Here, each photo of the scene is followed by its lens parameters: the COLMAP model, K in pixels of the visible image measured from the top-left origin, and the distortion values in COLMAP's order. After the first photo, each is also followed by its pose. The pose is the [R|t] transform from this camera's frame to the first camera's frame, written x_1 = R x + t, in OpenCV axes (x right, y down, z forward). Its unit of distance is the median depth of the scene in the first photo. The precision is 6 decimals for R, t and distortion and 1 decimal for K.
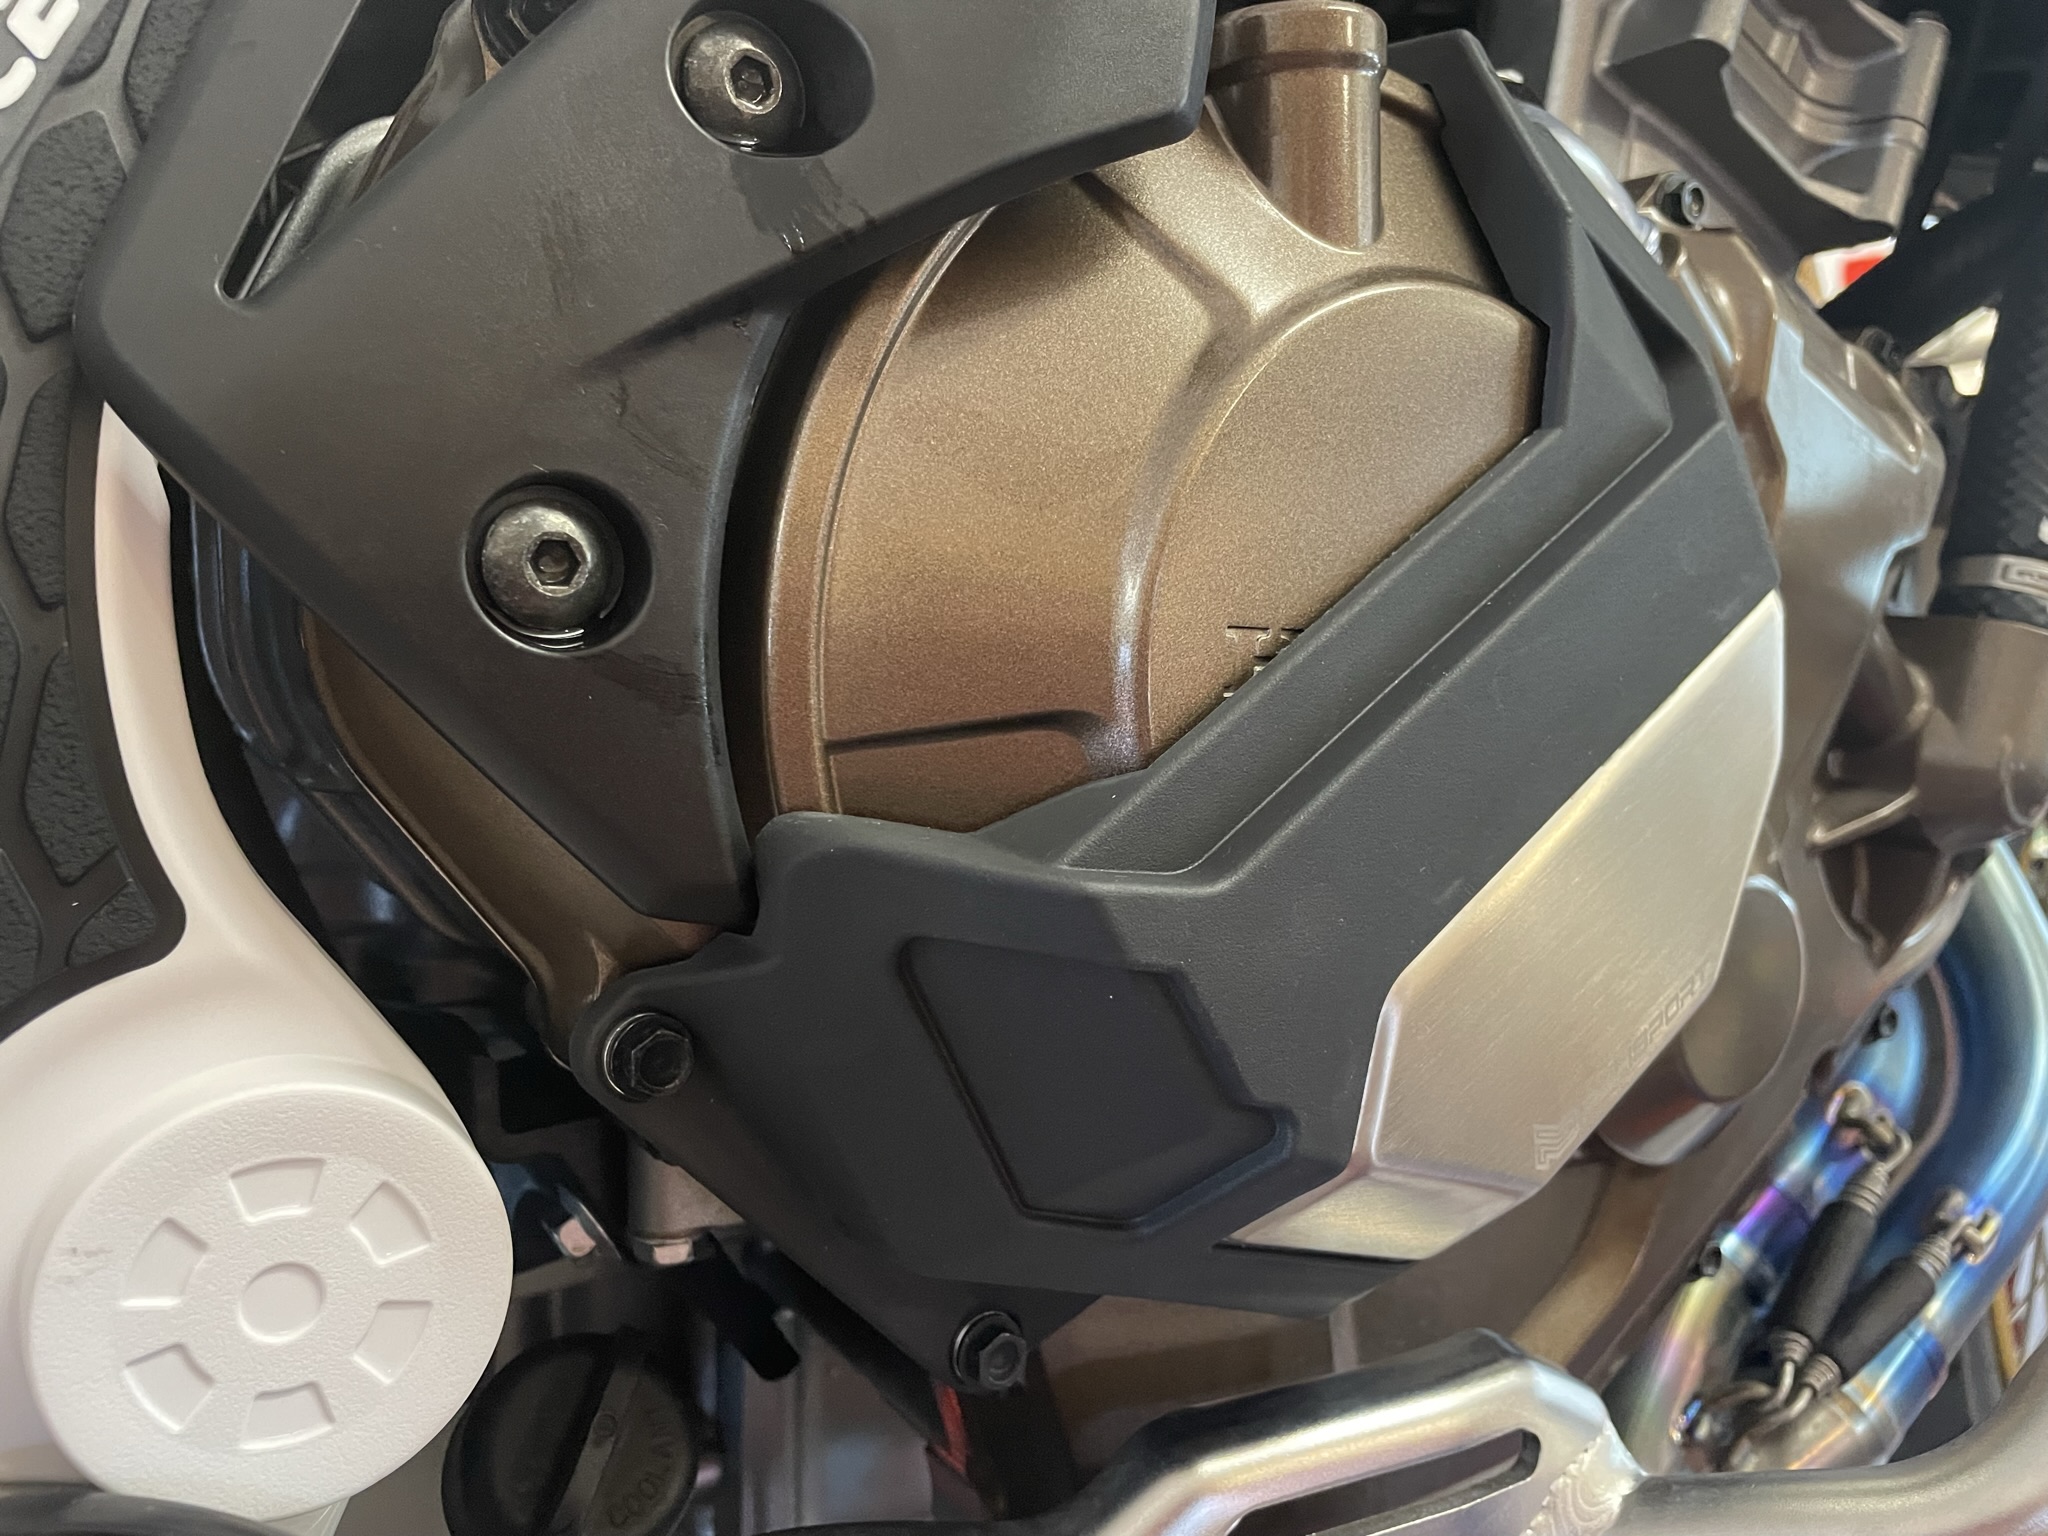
lens RADIAL K [[1591.2, 0, 1023.0], [0, 1591.2, 761.1], [0, 0, 1]] dist [0.050807, -0.091709]
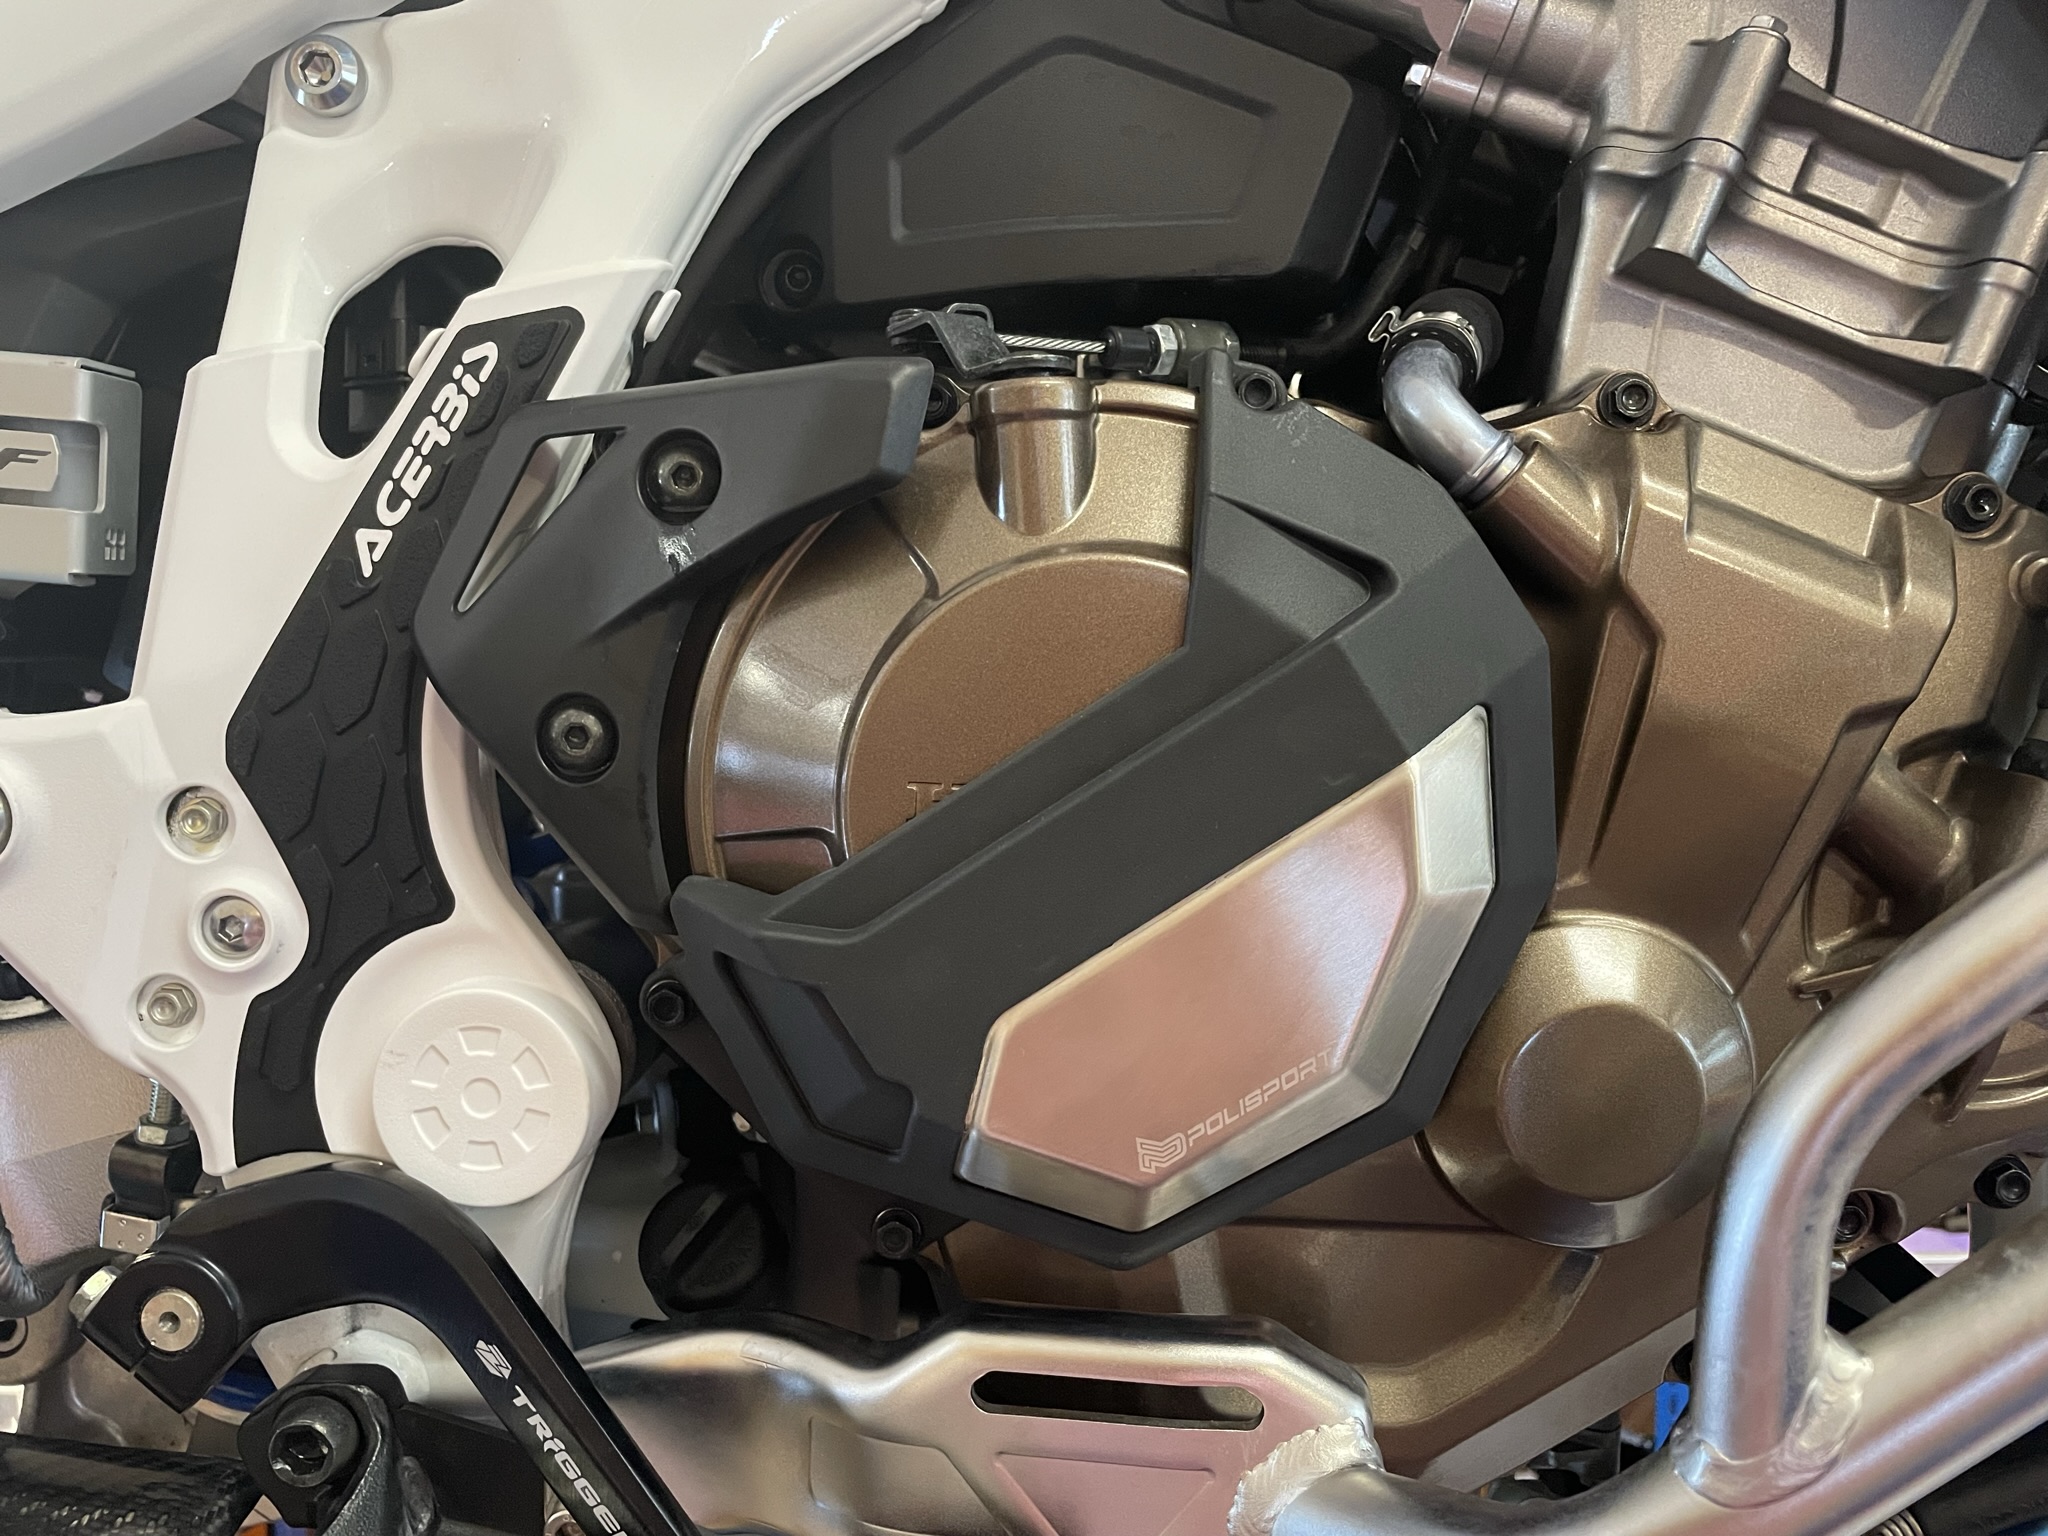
lens RADIAL K [[1591.2, 0, 1025.8], [0, 1591.2, 771.2], [0, 0, 1]] dist [0.050807, -0.091709]
pose [[0.817337, 0.043688, -0.574502, 1.237283], [-0.053907, 0.998546, -0.000758, -0.108179], [0.573633, 0.031589, 0.818503, -0.270392]]
